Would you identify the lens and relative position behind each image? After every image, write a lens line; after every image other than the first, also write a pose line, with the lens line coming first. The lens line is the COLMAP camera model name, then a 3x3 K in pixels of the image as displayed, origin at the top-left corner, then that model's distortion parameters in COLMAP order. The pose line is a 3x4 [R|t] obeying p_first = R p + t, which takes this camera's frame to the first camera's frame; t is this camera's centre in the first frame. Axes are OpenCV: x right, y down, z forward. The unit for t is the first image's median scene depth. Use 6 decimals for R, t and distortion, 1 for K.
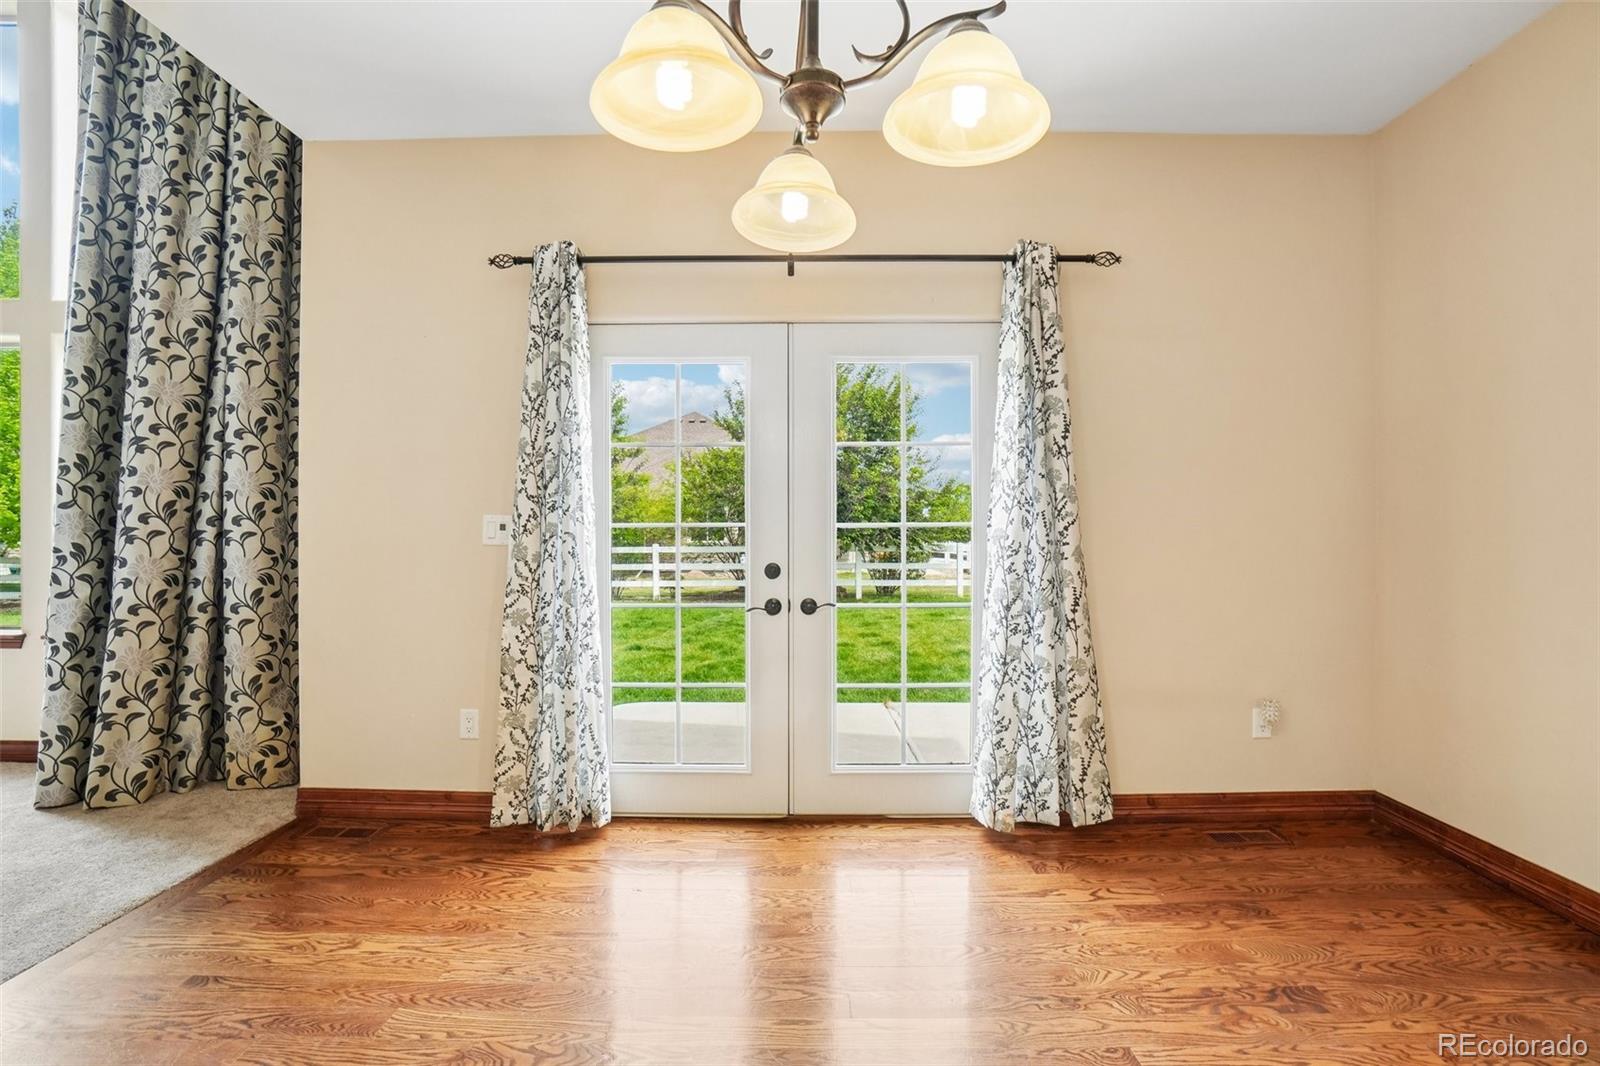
lens RADIAL K [[706.9, 0, 799.3], [0, 706.9, 533.4], [0, 0, 1]] dist [-0.042084, 0.005946]
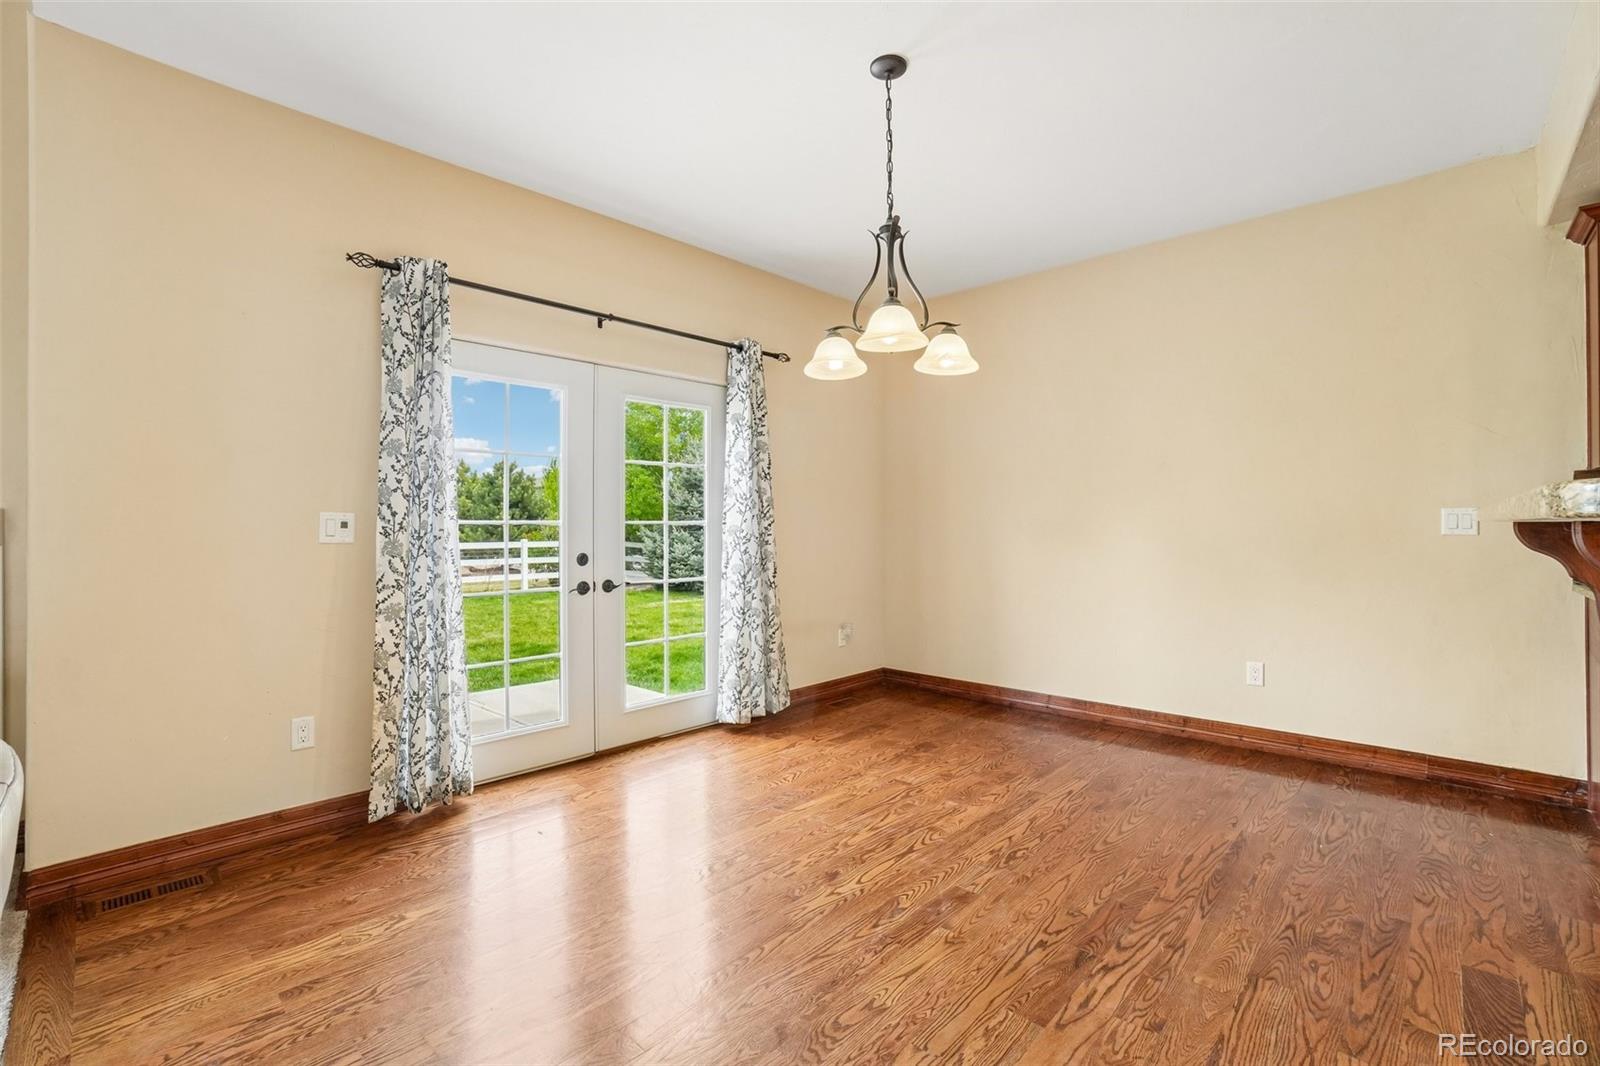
lens RADIAL K [[706.9, 0, 785.6], [0, 706.9, 522.0], [0, 0, 1]] dist [-0.042084, 0.005946]
pose [[0.690200, 0.001570, 0.723617, -0.735166], [0.008995, 0.999902, -0.010749, 0.003469], [-0.723563, 0.013928, 0.690118, -0.126711]]
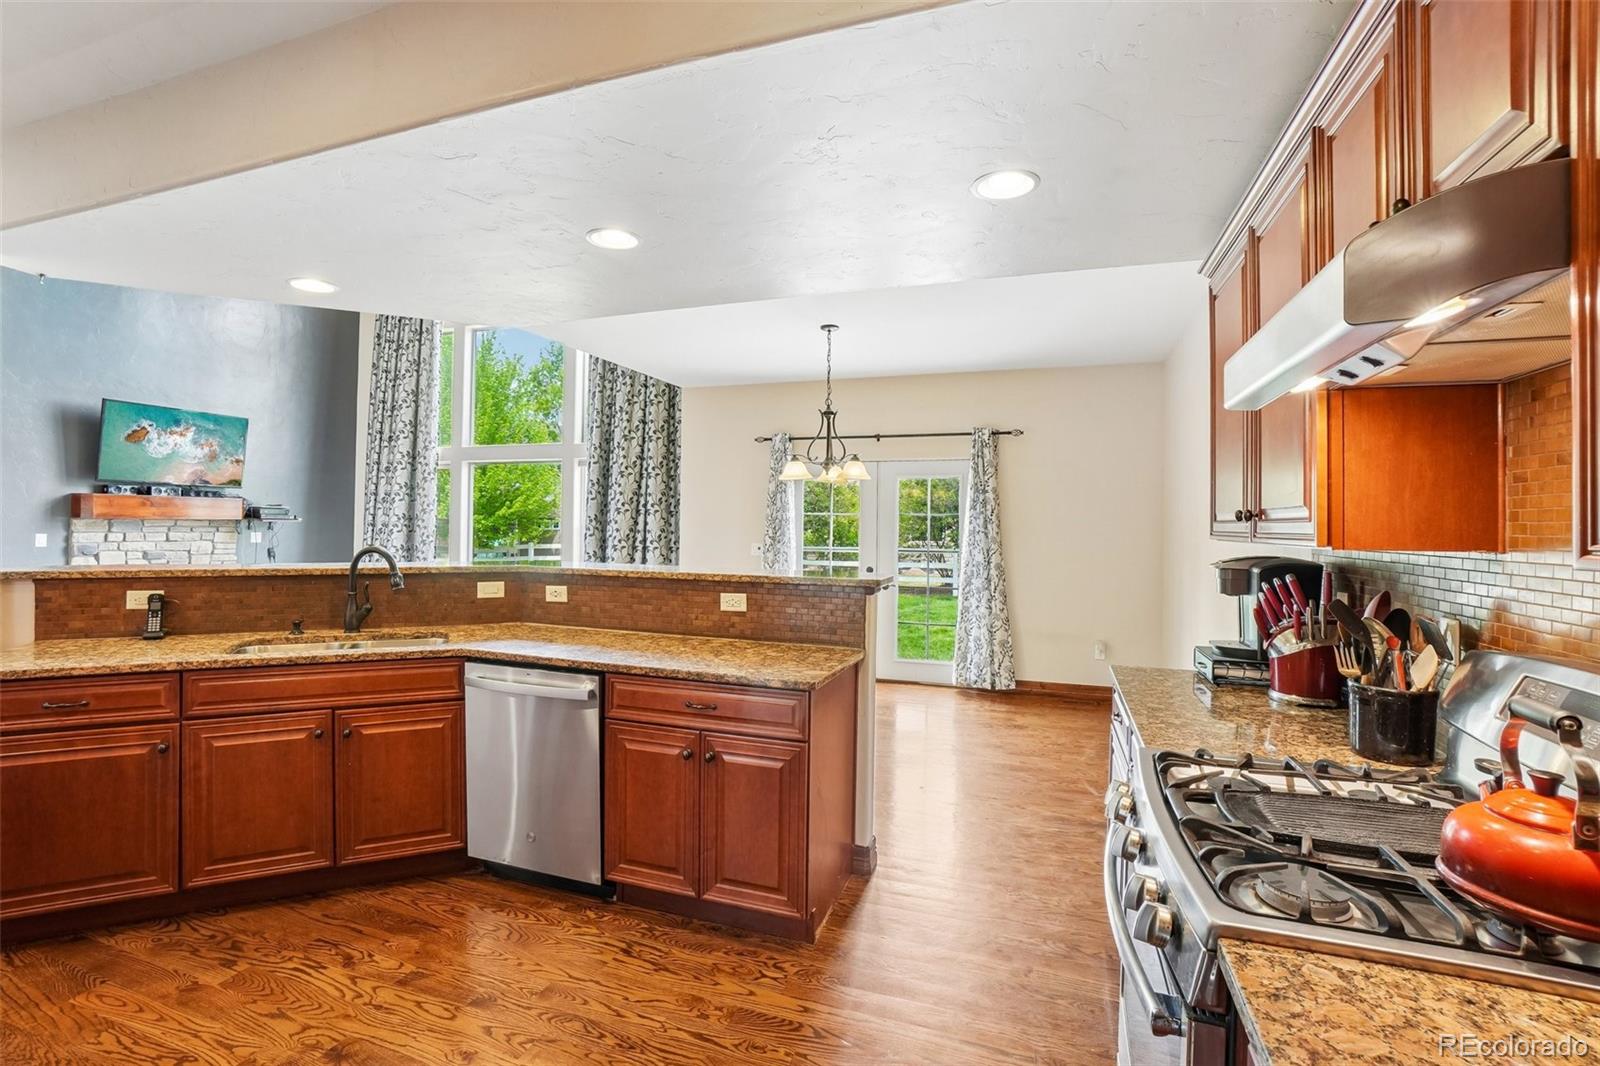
lens RADIAL K [[725.3, 0, 792.9], [0, 725.3, 523.0], [0, 0, 1]] dist [-0.015772, -0.000325]
pose [[0.945335, 0.010605, -0.325928, 0.520287], [-0.013379, 0.999891, -0.006271, -0.086374], [0.325825, 0.010289, 0.945374, -1.378256]]
